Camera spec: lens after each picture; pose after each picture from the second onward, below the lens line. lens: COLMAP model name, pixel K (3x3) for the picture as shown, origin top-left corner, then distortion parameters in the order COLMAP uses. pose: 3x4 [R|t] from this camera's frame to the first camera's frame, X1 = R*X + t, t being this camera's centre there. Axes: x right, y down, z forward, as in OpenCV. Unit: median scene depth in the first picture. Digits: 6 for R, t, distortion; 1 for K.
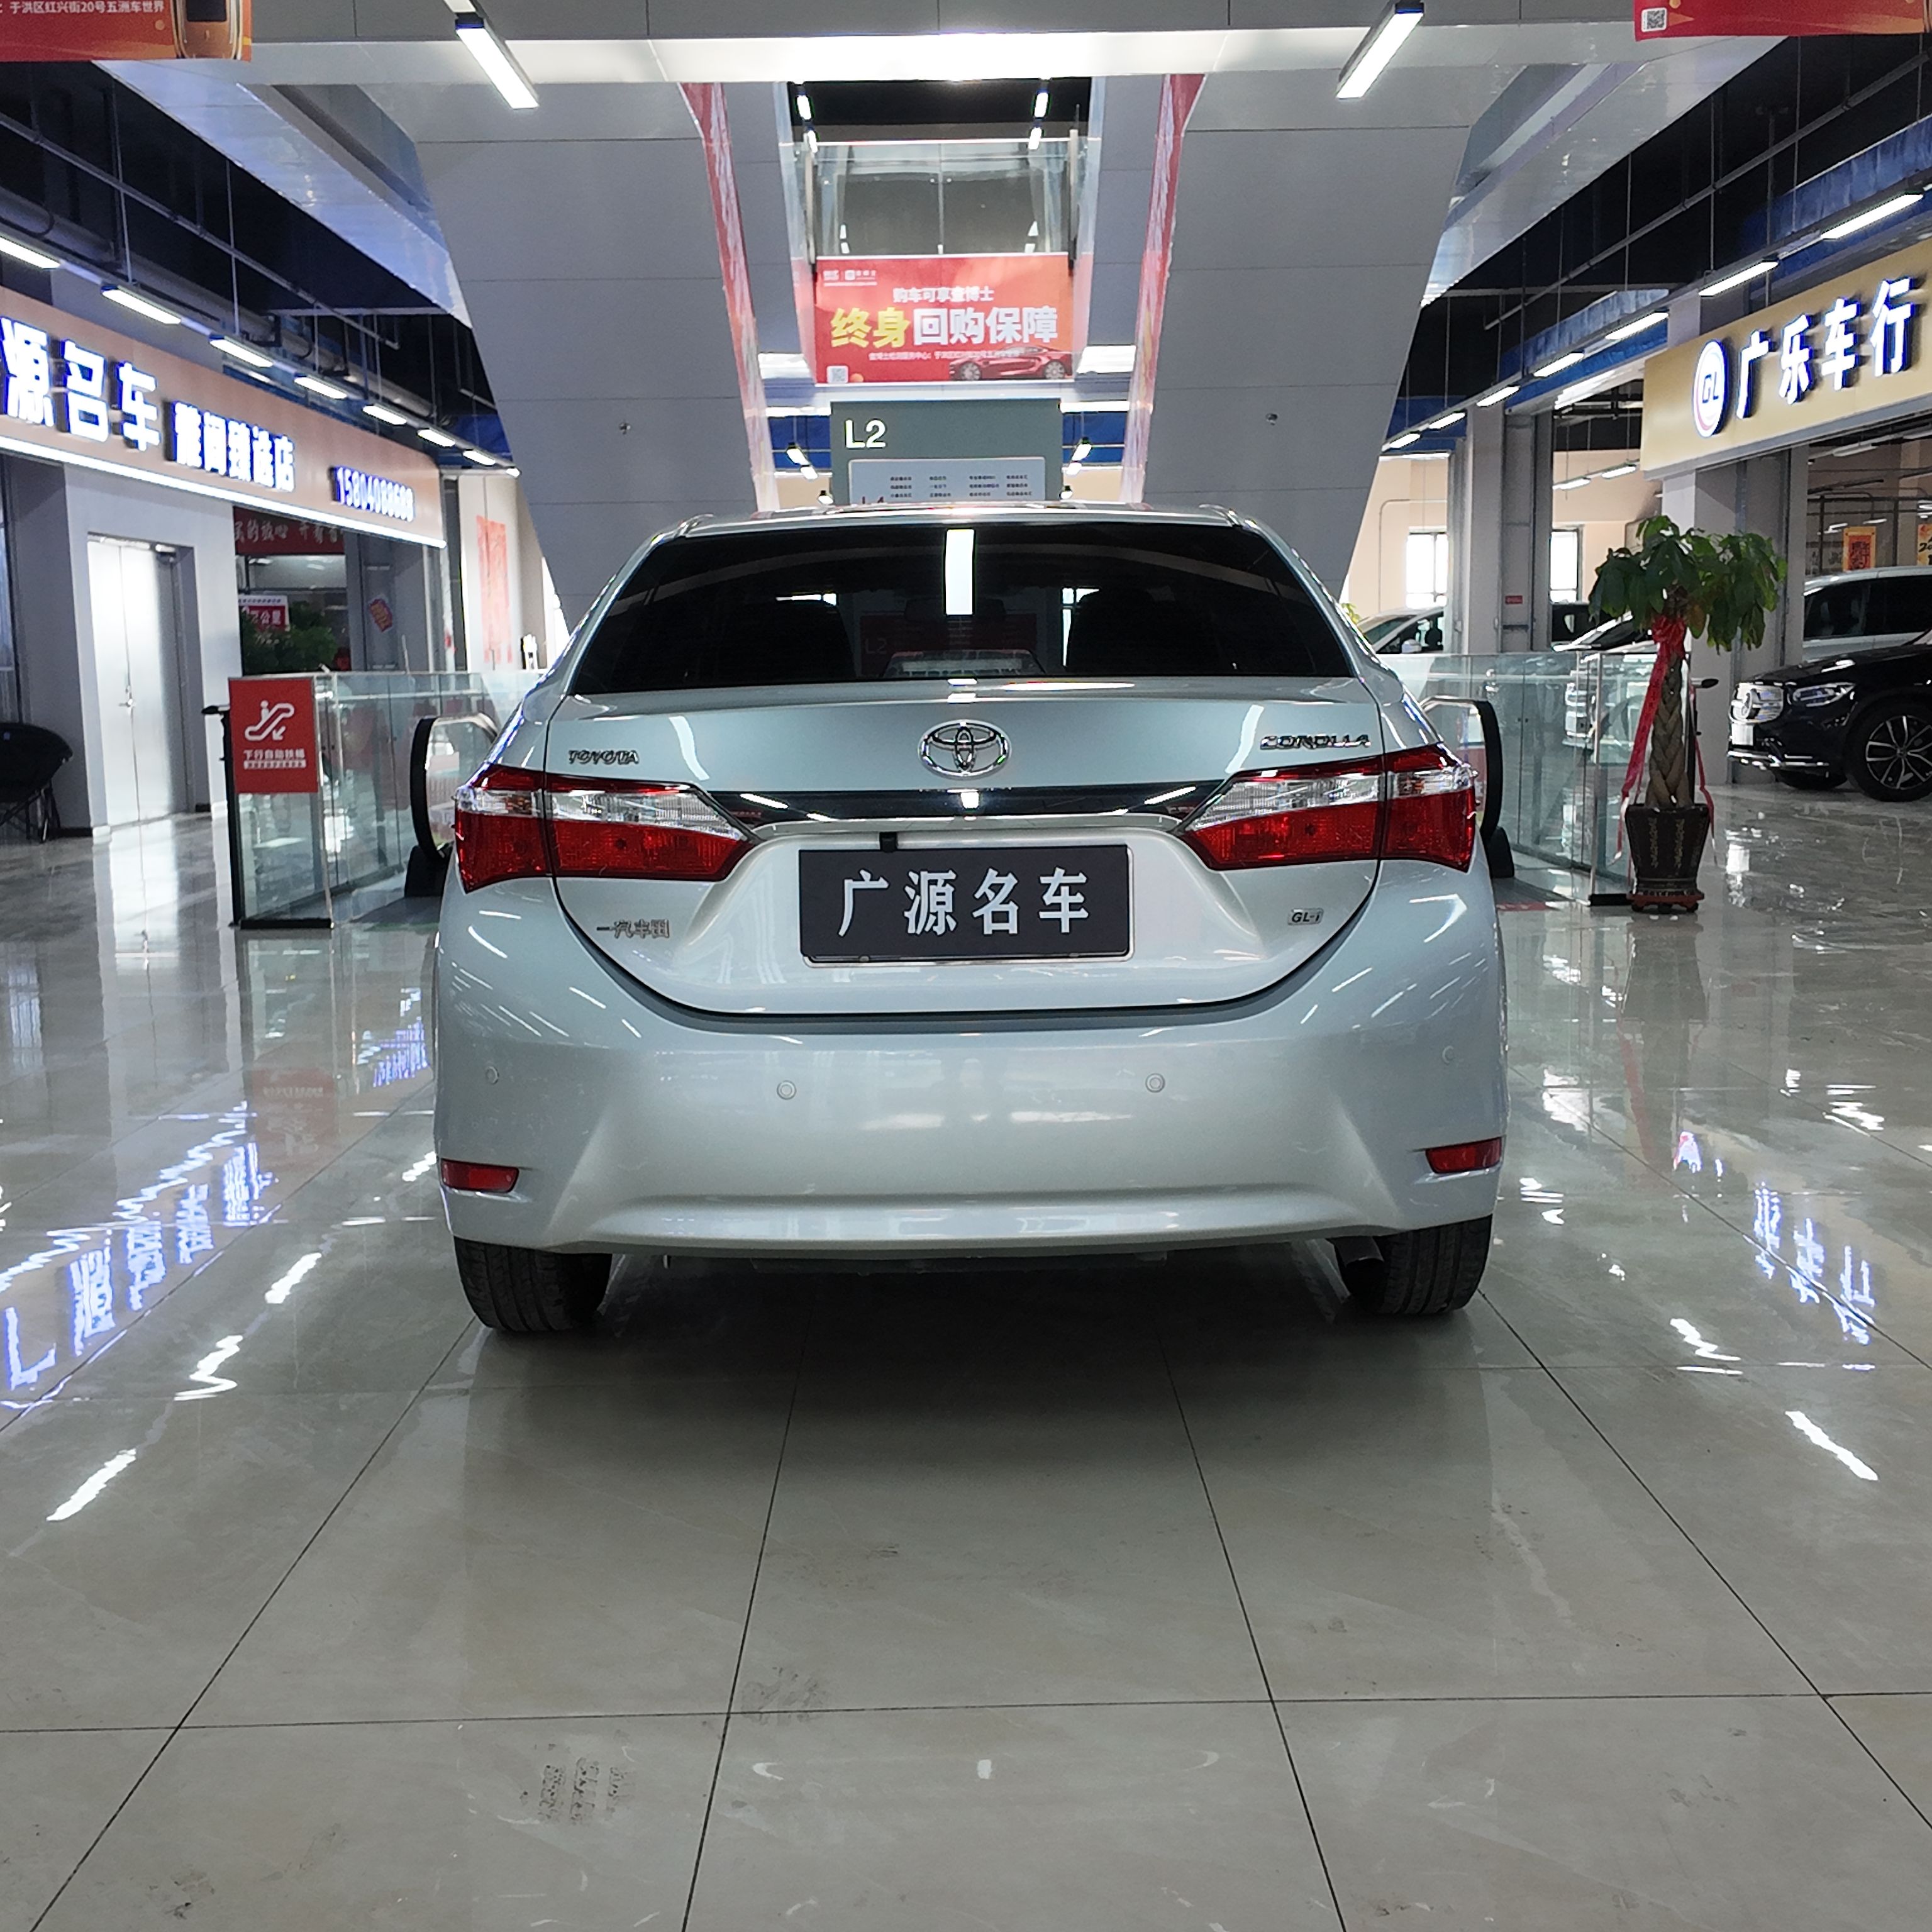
lens RADIAL K [[2358.8, 0, 966.0], [0, 2358.8, 966.0], [0, 0, 1]] dist [0.148401, -0.264490]
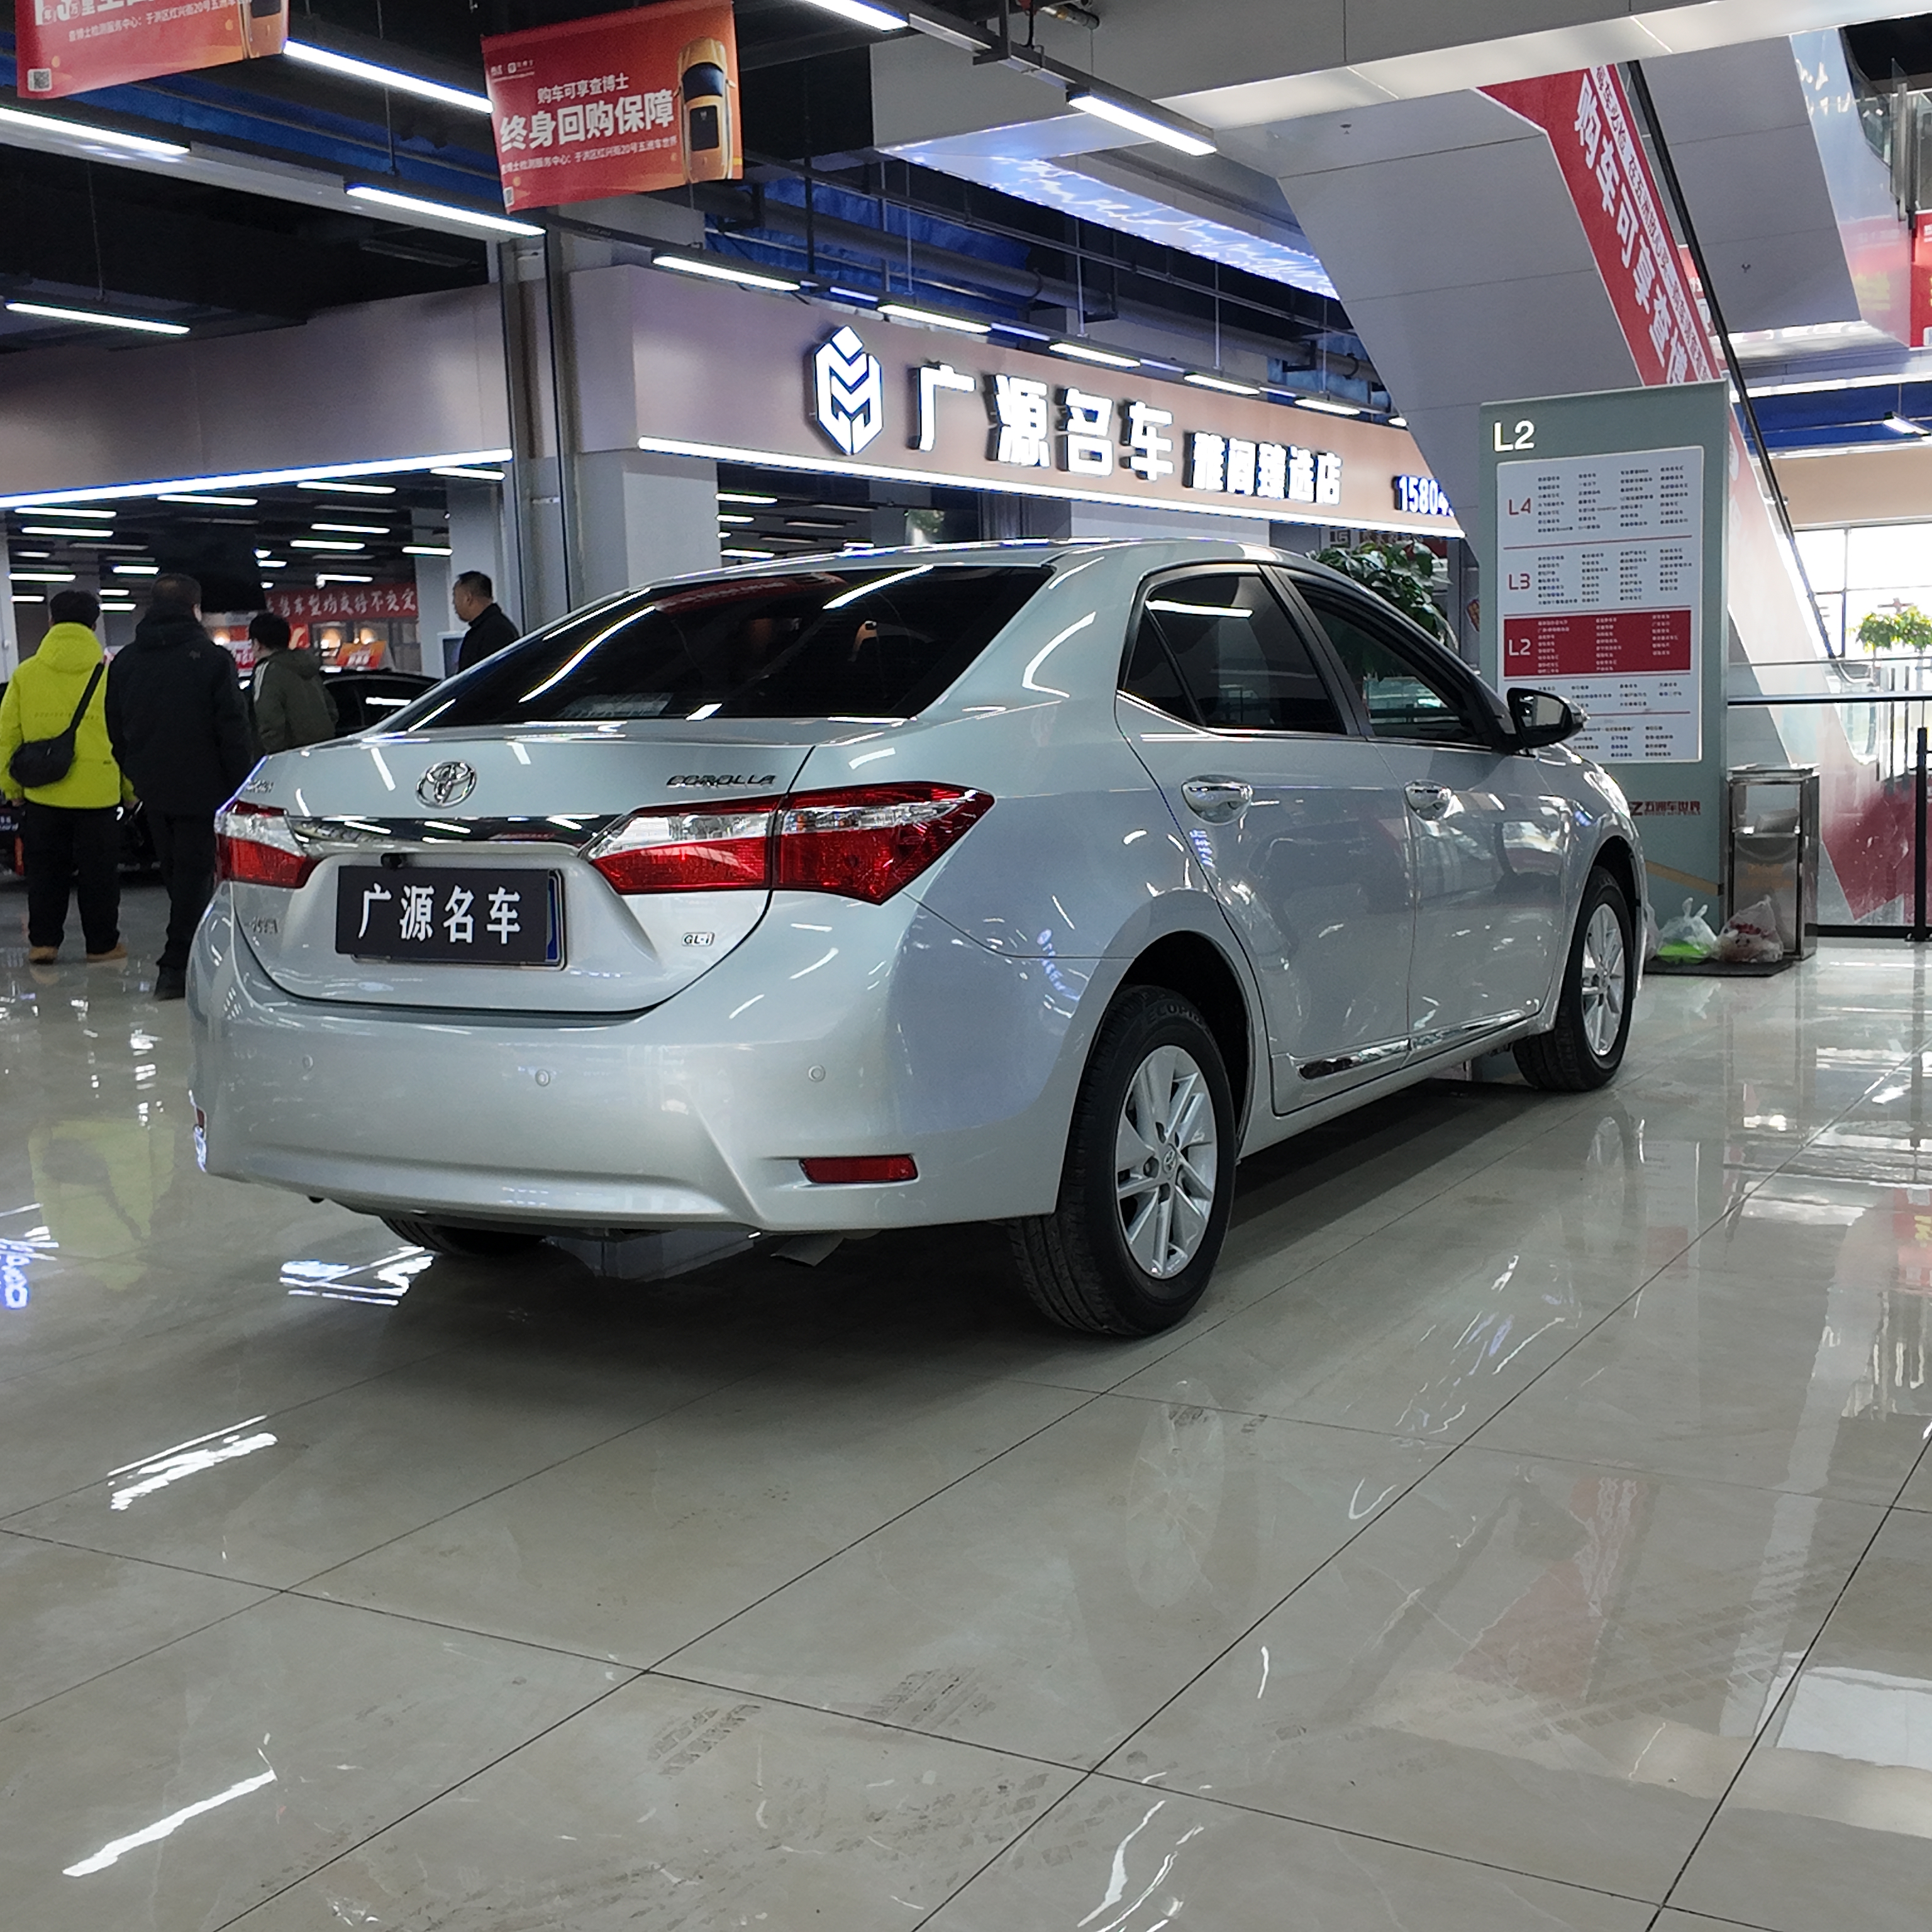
lens RADIAL K [[2358.8, 0, 966.0], [0, 2358.8, 966.0], [0, 0, 1]] dist [0.148401, -0.264490]
pose [[0.857316, 0.048749, -0.512477, 0.163127], [-0.046780, 0.998765, 0.016748, -0.006493], [0.512660, 0.009615, 0.858538, 0.022913]]
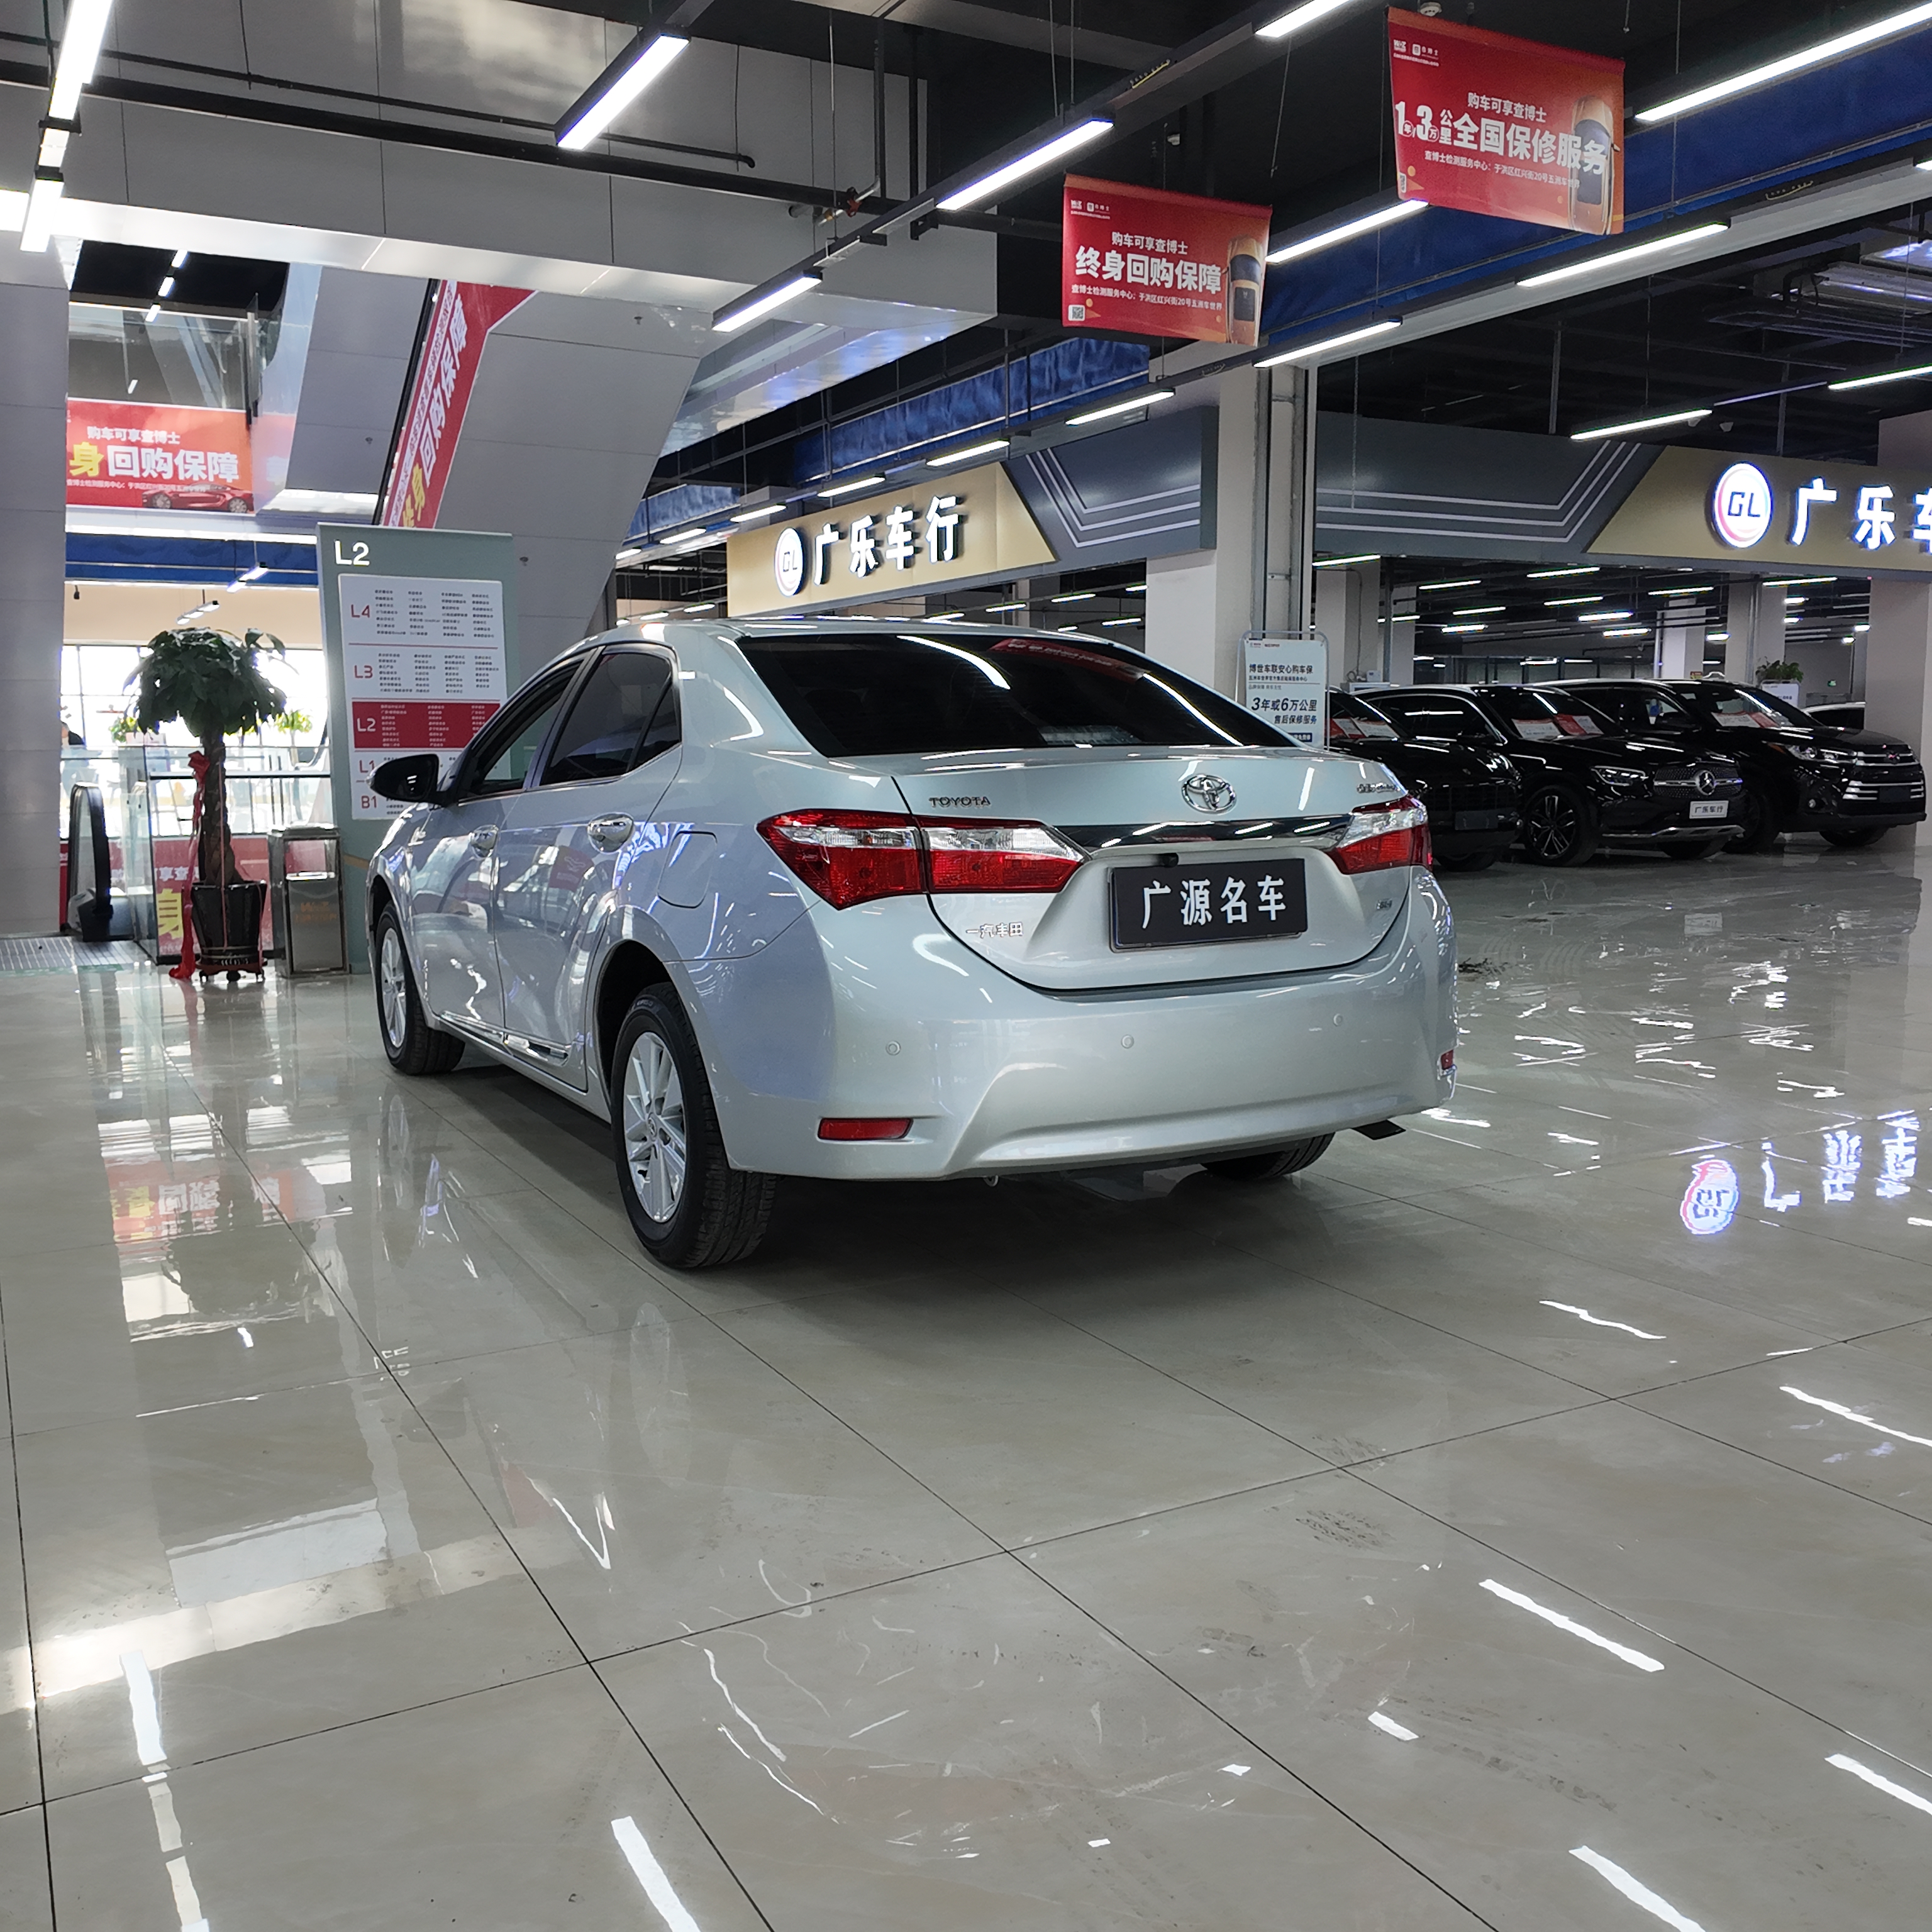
lens RADIAL K [[1785.0, 0, 966.0], [0, 1785.0, 966.0], [0, 0, 1]] dist [0.147226, -0.255346]
pose [[0.879395, -0.048542, 0.473611, -0.125770], [0.053712, 0.998553, 0.002613, 0.000175], [-0.473053, 0.023141, 0.880730, 0.024565]]
